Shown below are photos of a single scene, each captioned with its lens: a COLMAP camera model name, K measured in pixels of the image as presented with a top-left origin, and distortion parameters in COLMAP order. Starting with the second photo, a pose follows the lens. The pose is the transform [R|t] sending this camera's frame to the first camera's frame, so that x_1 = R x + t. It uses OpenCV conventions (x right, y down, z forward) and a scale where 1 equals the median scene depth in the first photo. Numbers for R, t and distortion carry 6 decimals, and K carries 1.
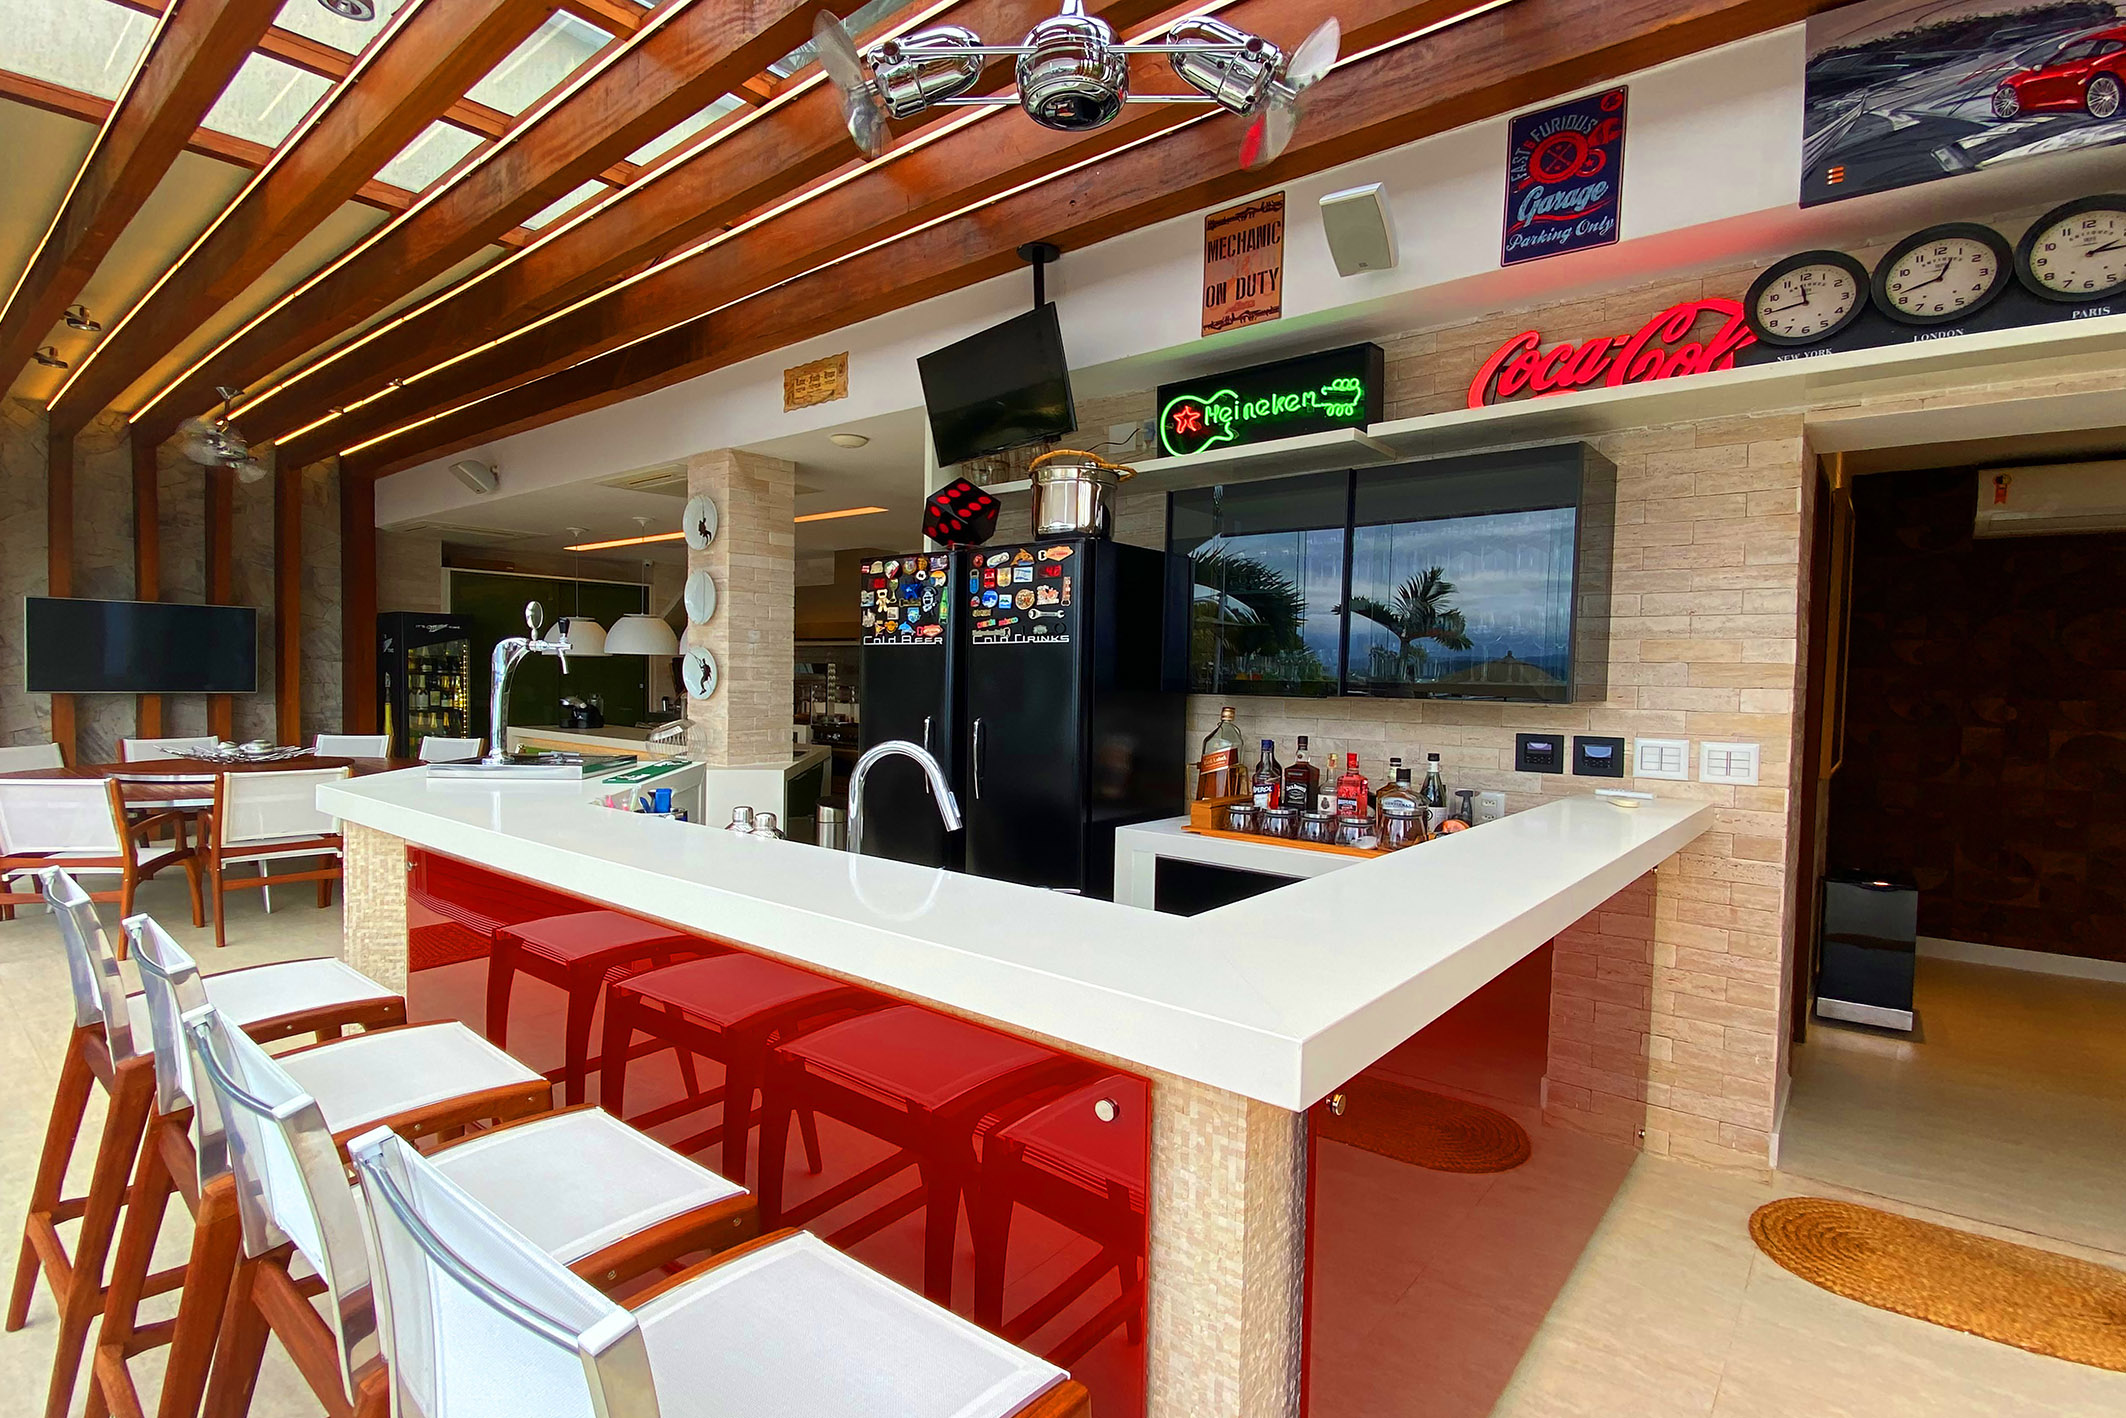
lens RADIAL K [[1019.3, 0, 1030.3], [0, 1019.3, 696.6], [0, 0, 1]] dist [0.013772, -0.002556]
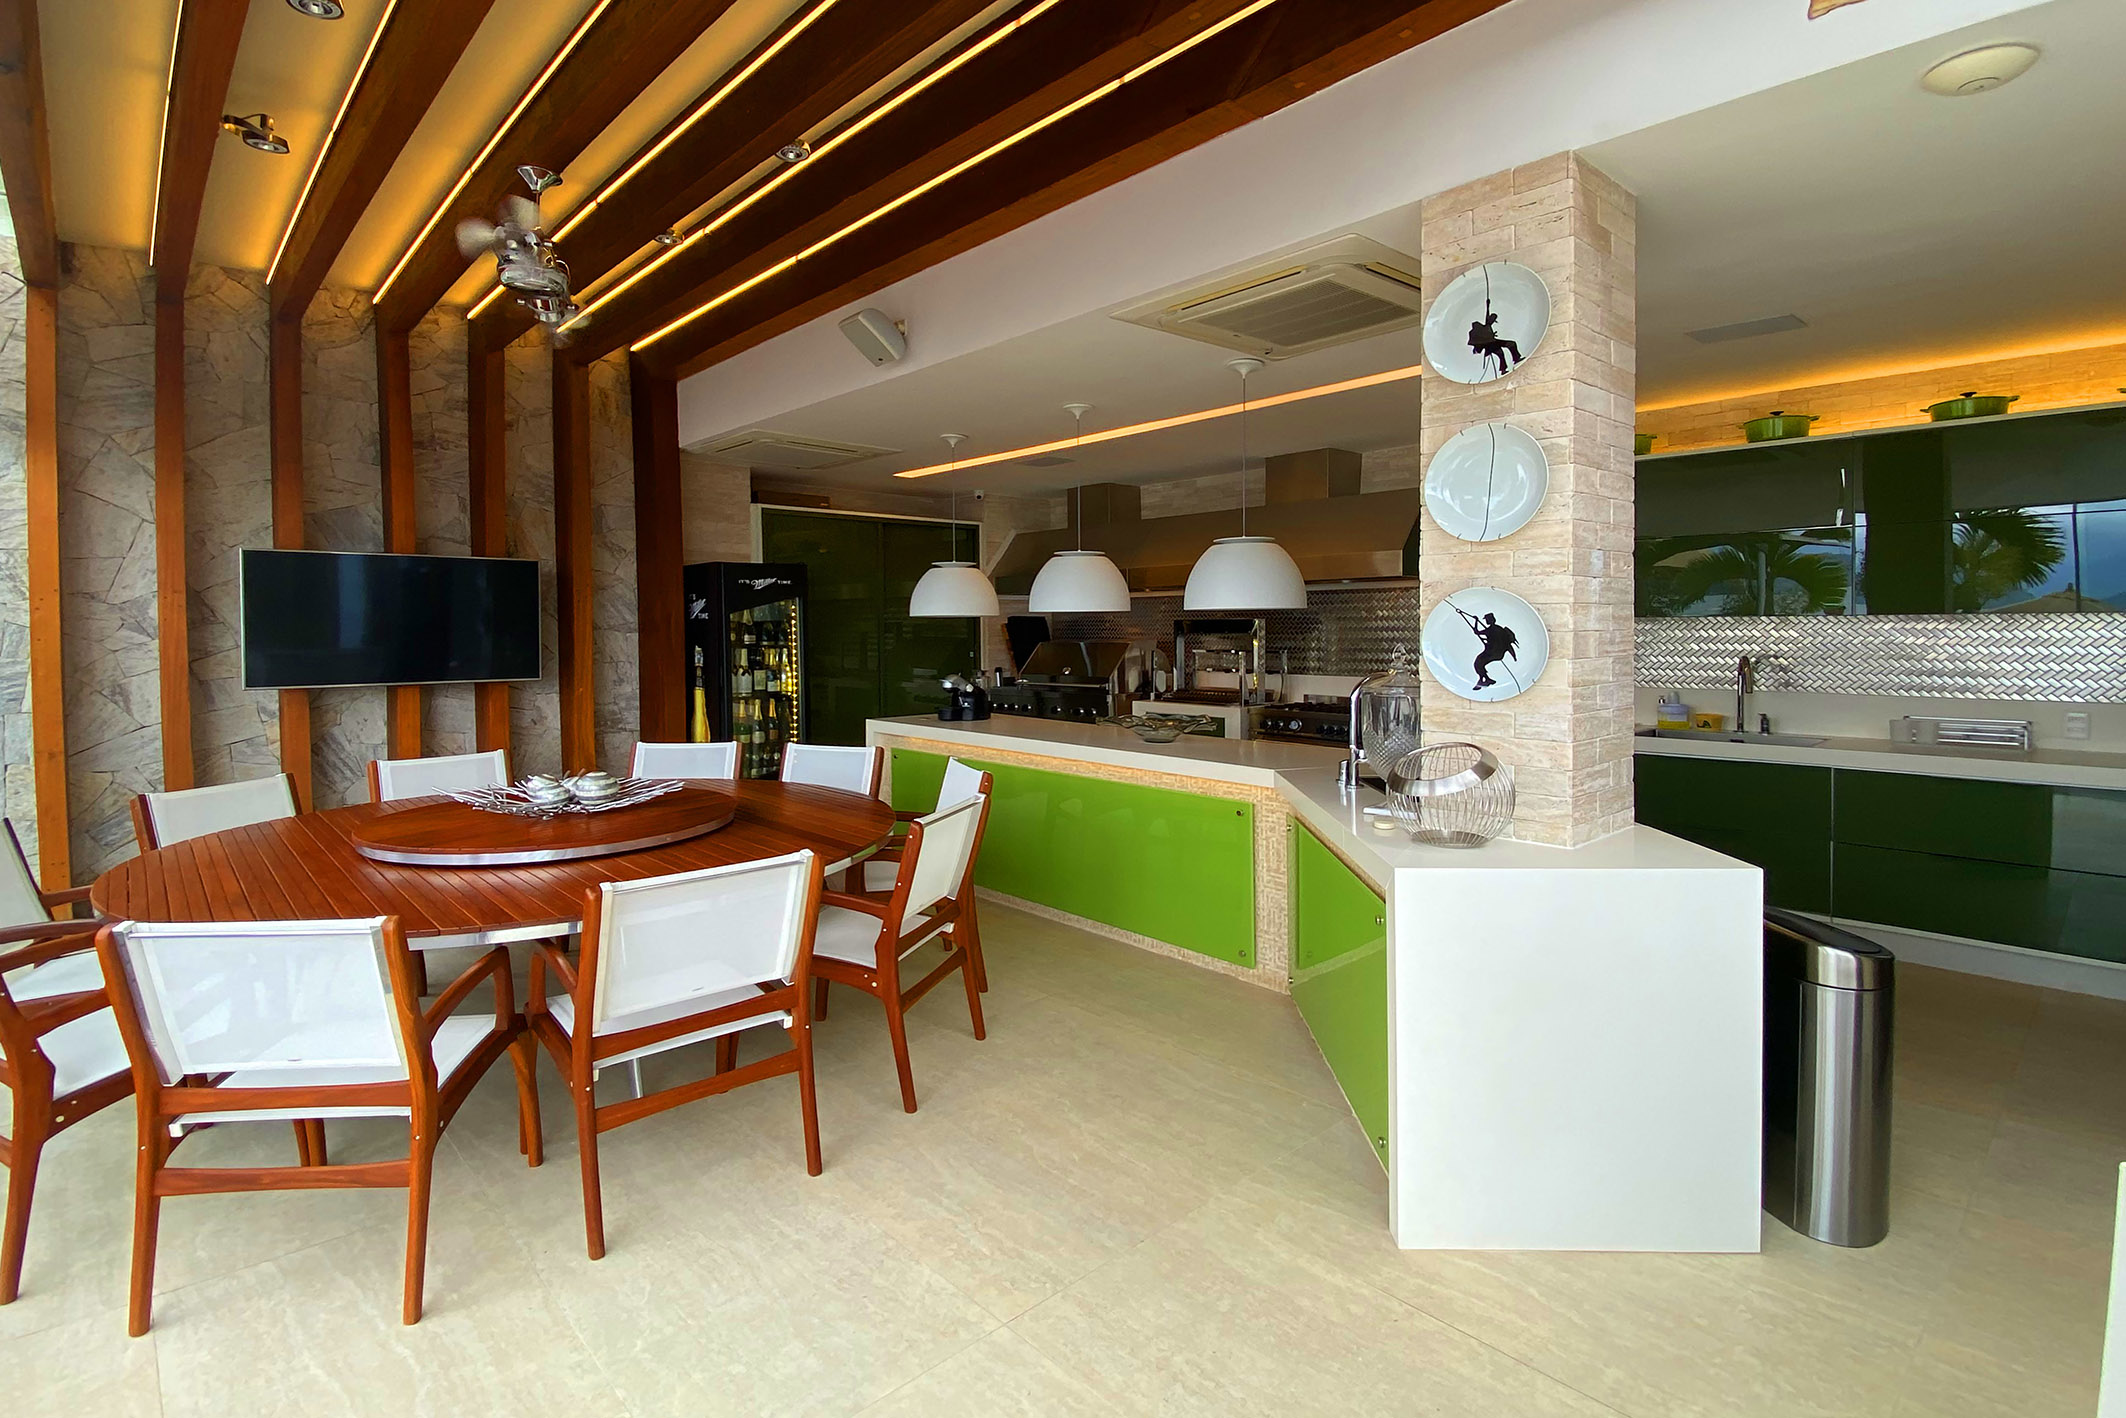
lens RADIAL K [[1019.3, 0, 1060.6], [0, 1019.3, 646.7], [0, 0, 1]] dist [0.013772, -0.002556]
pose [[0.993087, -0.020222, -0.115627, -0.315970], [0.019568, 0.999785, -0.006792, -0.014517], [0.115739, 0.004482, 0.993270, 0.340840]]
